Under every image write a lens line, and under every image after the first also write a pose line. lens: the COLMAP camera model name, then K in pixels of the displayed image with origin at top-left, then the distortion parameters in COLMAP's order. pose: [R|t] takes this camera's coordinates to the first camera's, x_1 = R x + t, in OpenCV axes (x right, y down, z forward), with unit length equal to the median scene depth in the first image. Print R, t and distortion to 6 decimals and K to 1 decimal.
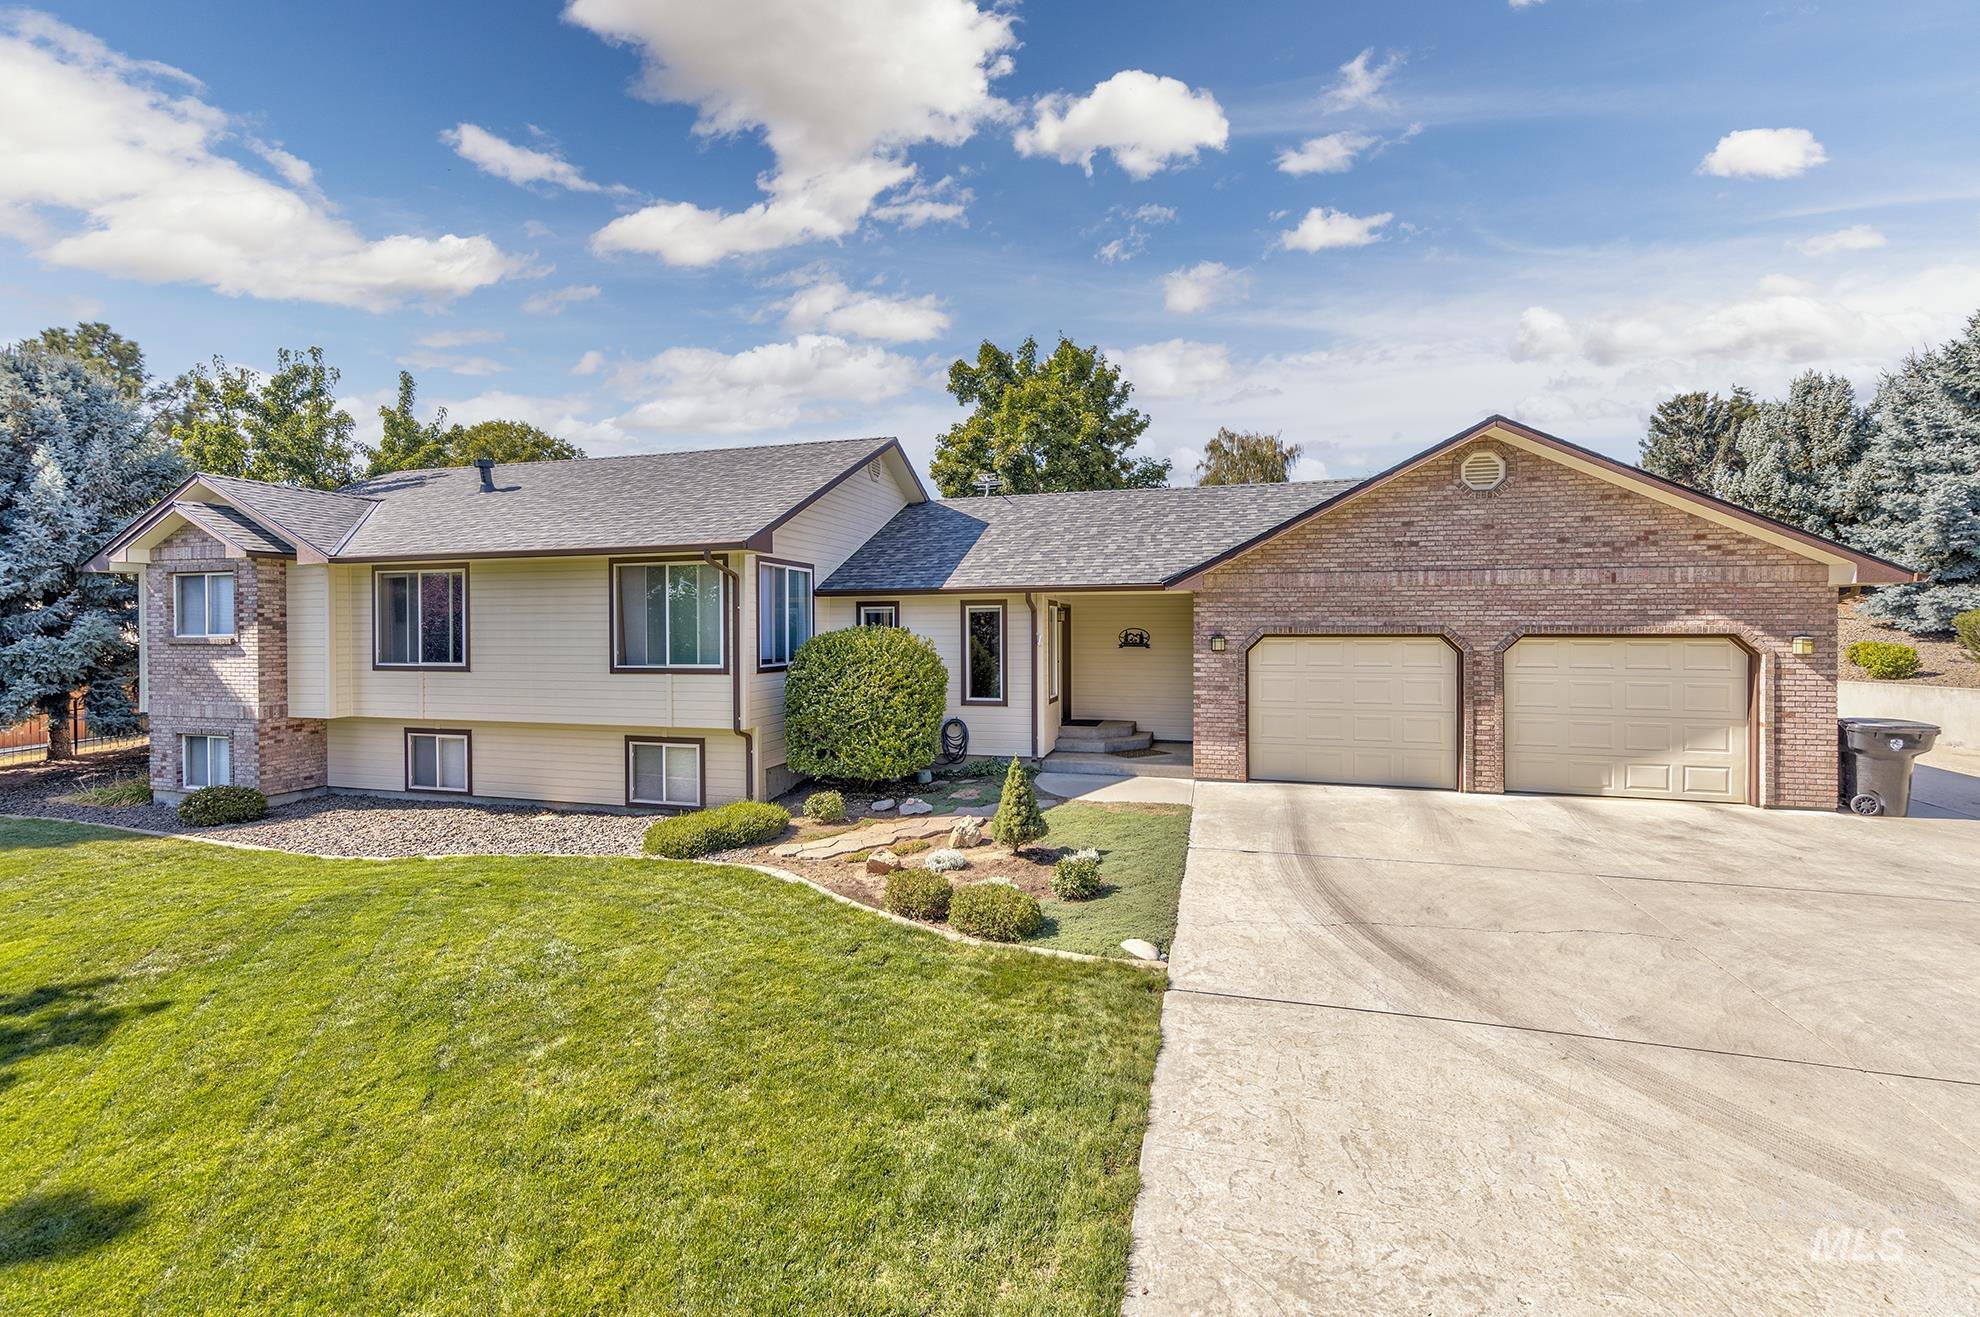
lens RADIAL K [[792.2, 0, 999.0], [0, 792.2, 632.9], [0, 0, 1]] dist [0.006402, 0.000111]
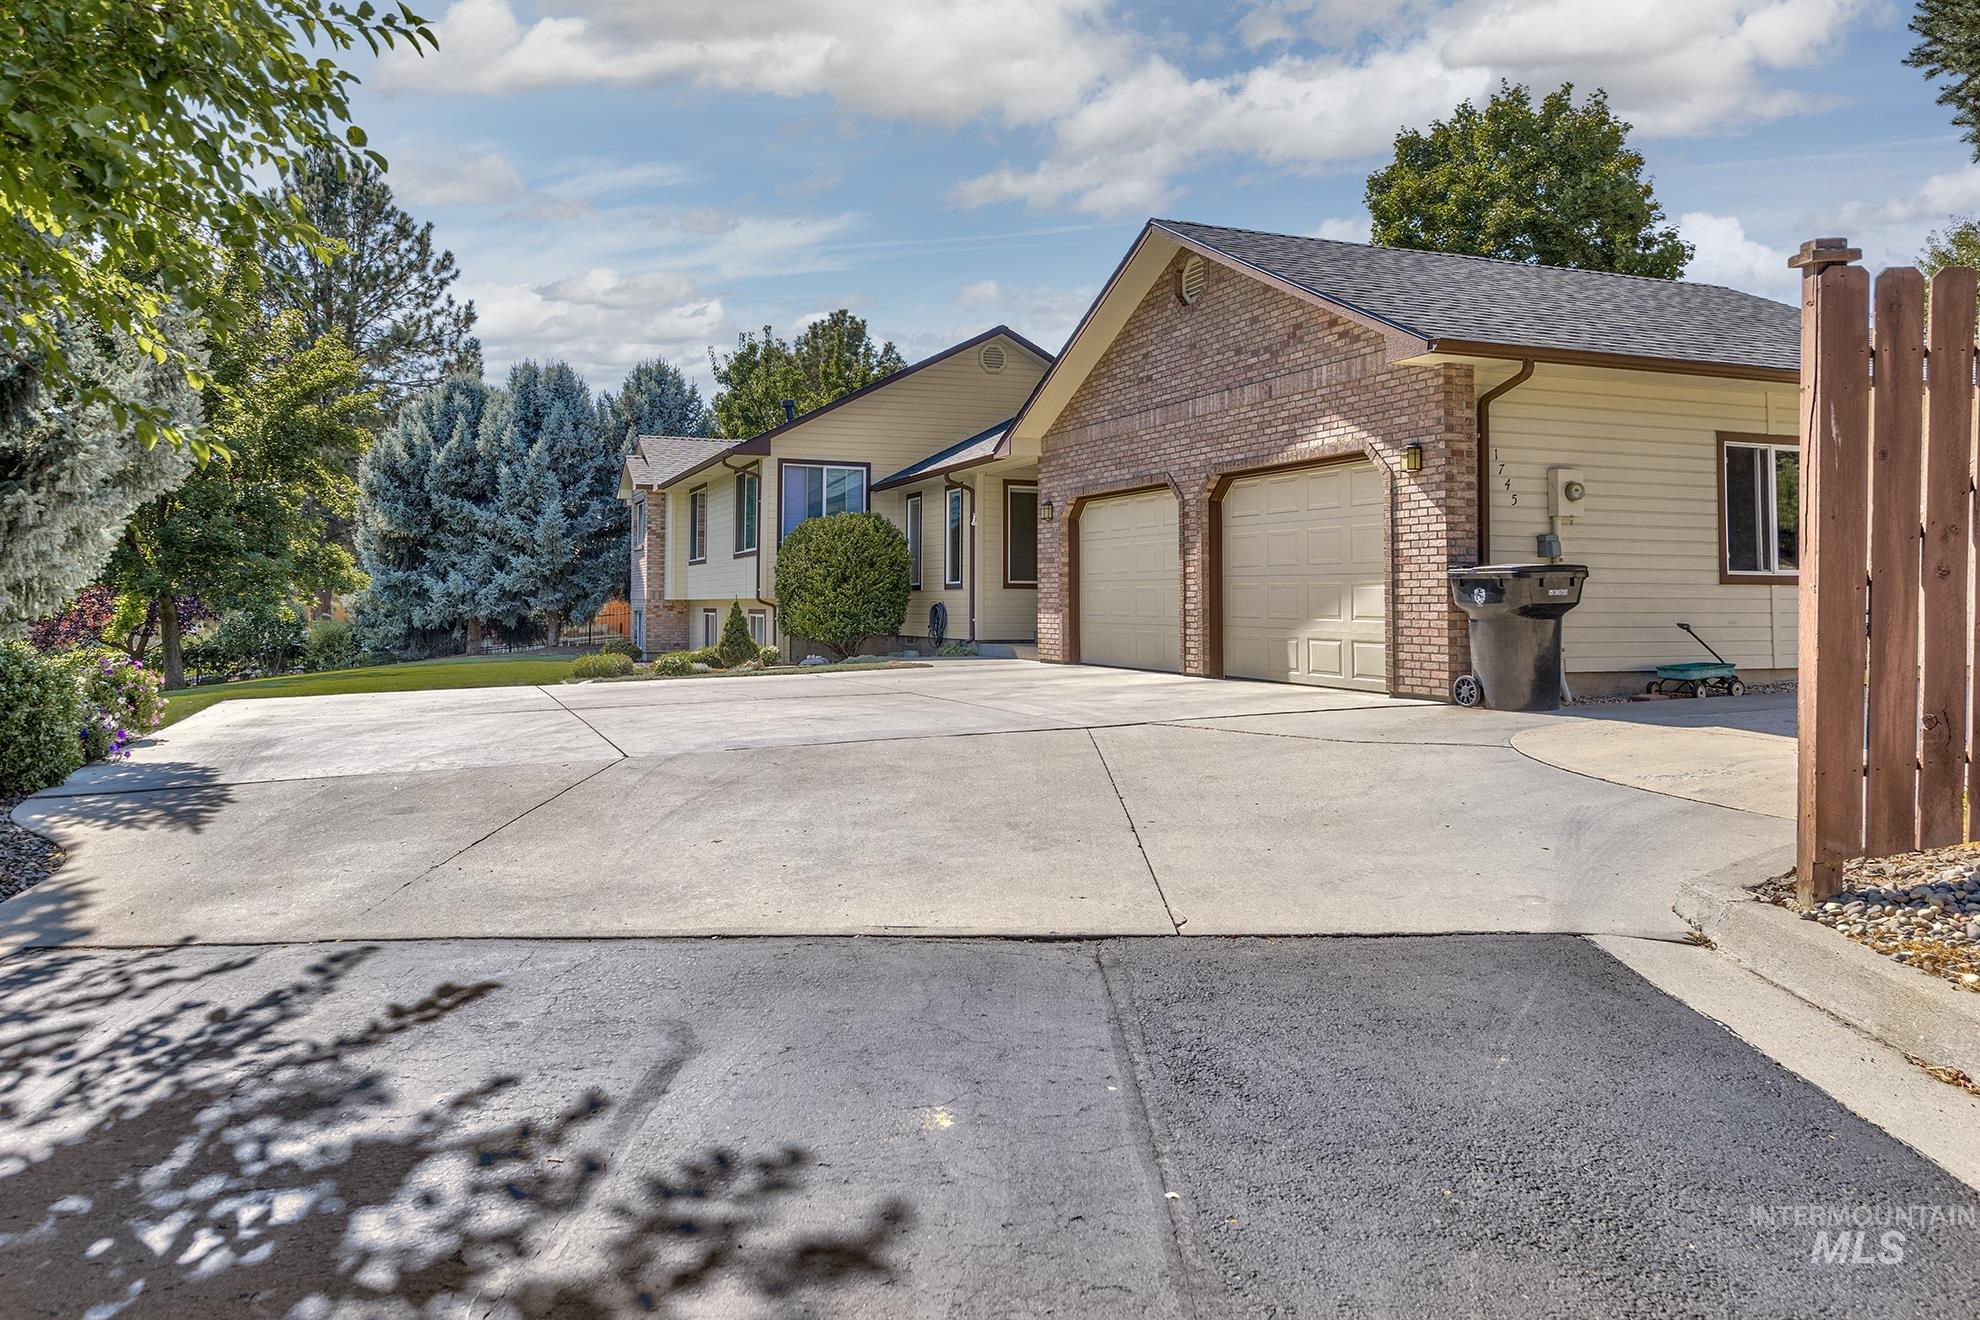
lens RADIAL K [[1281.5, 0, 928.9], [0, 1281.5, 545.8], [0, 0, 1]] dist [0.005137, 0.000850]
pose [[0.596062, -0.031918, -0.802303, 1.362875], [-0.005598, 0.999020, -0.043903, 0.117600], [0.802919, 0.030660, 0.595300, 0.005803]]
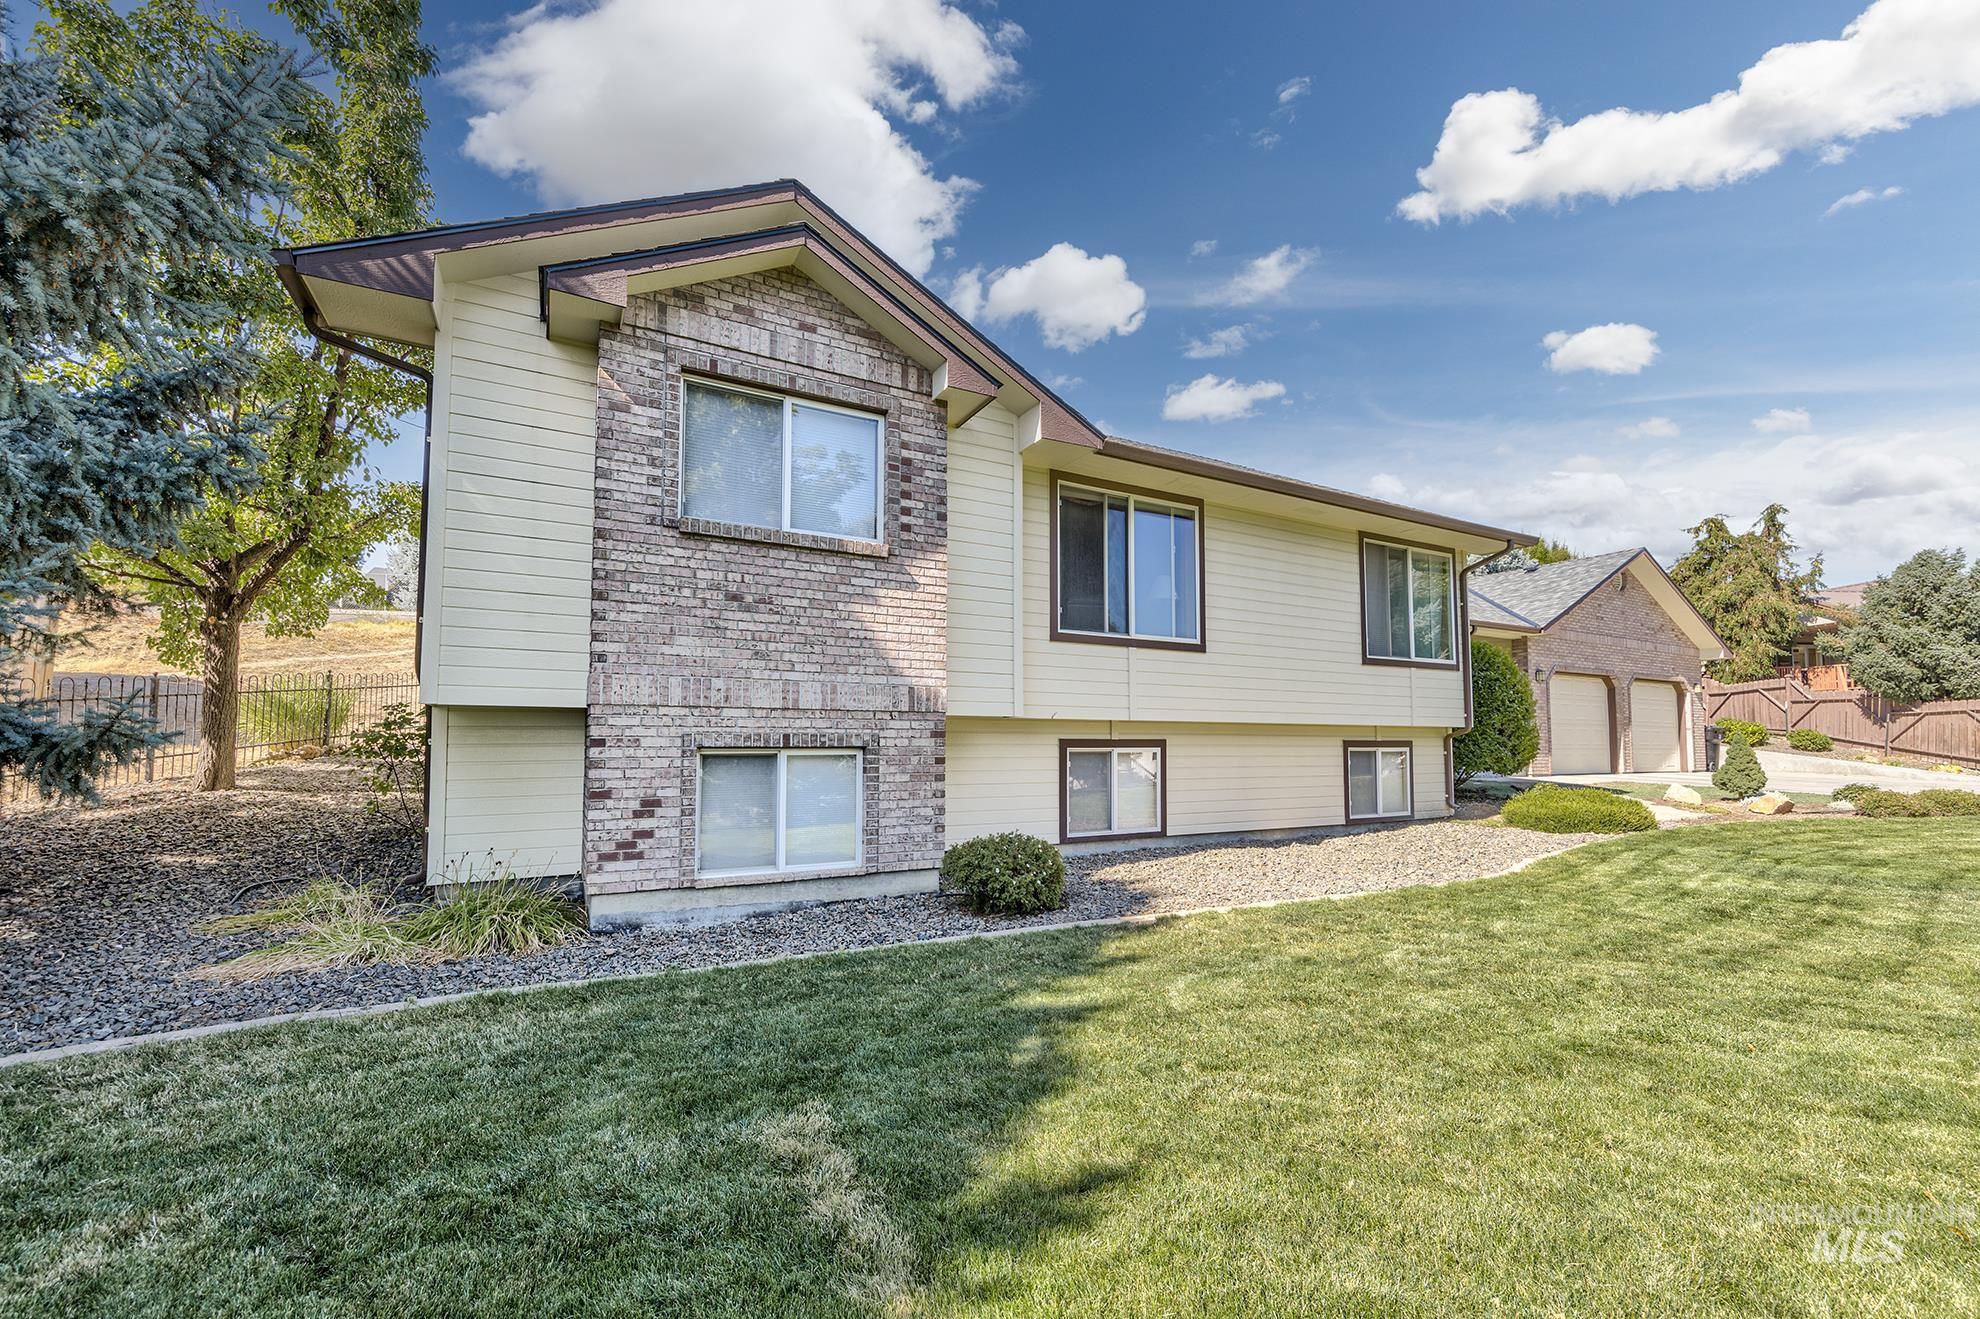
lens RADIAL K [[792.2, 0, 999.3], [0, 792.2, 708.0], [0, 0, 1]] dist [0.006402, 0.000111]
pose [[0.720372, 0.037764, 0.692559, -1.331132], [0.000203, 0.998505, -0.054658, 0.141870], [-0.693587, 0.039515, 0.719288, 0.648020]]
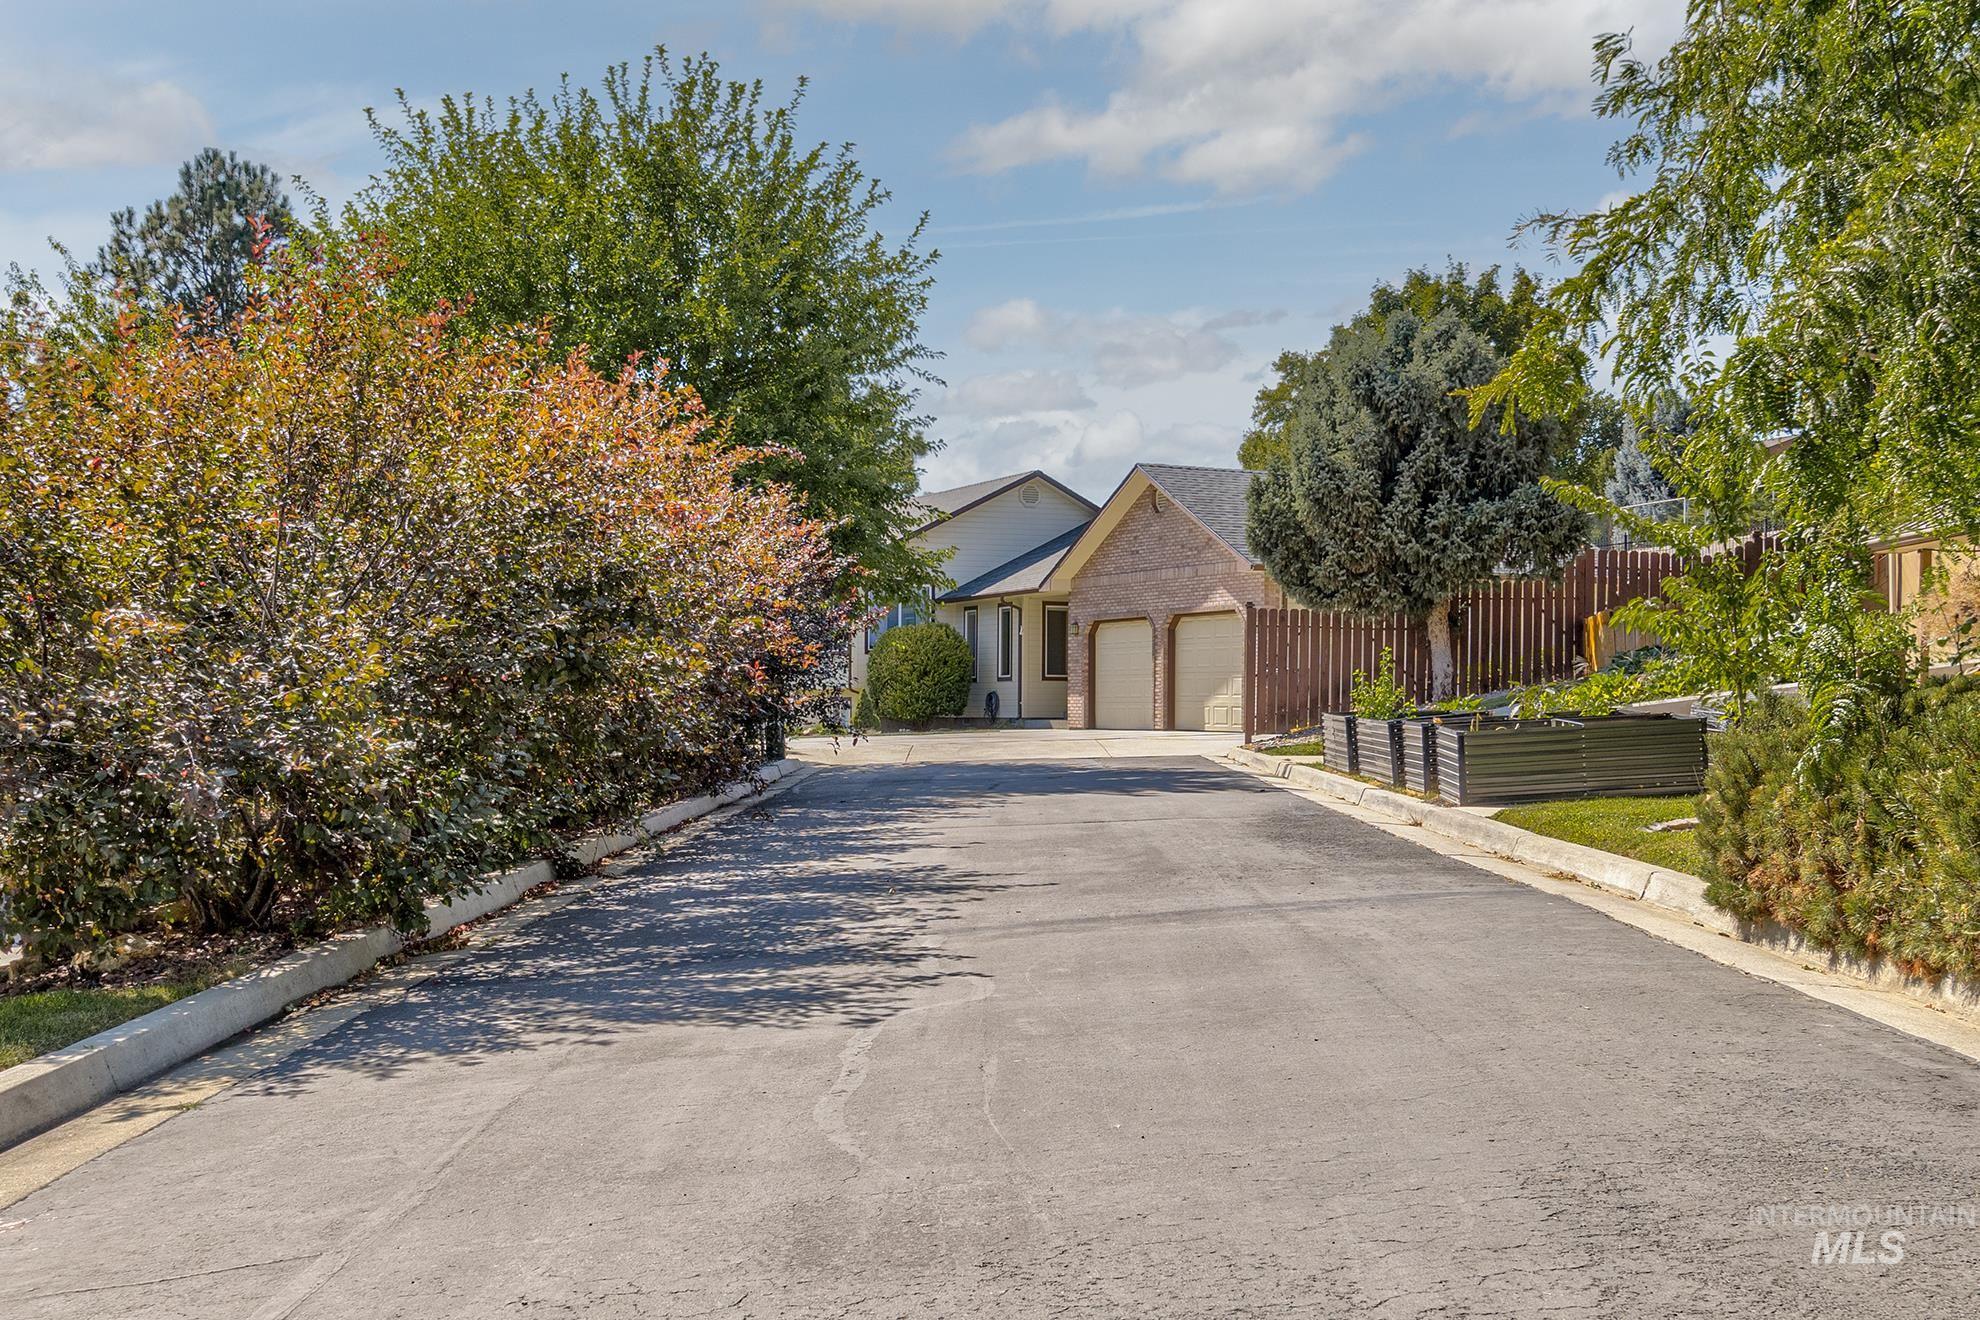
lens RADIAL K [[1293.6, 0, 989.4], [0, 1293.6, 674.3], [0, 0, 1]] dist [0.005302, -0.000081]
pose [[0.618419, -0.008221, -0.785805, 2.010710], [-0.007340, 0.999841, -0.016237, 0.130091], [0.785814, 0.015809, 0.618261, -0.579687]]
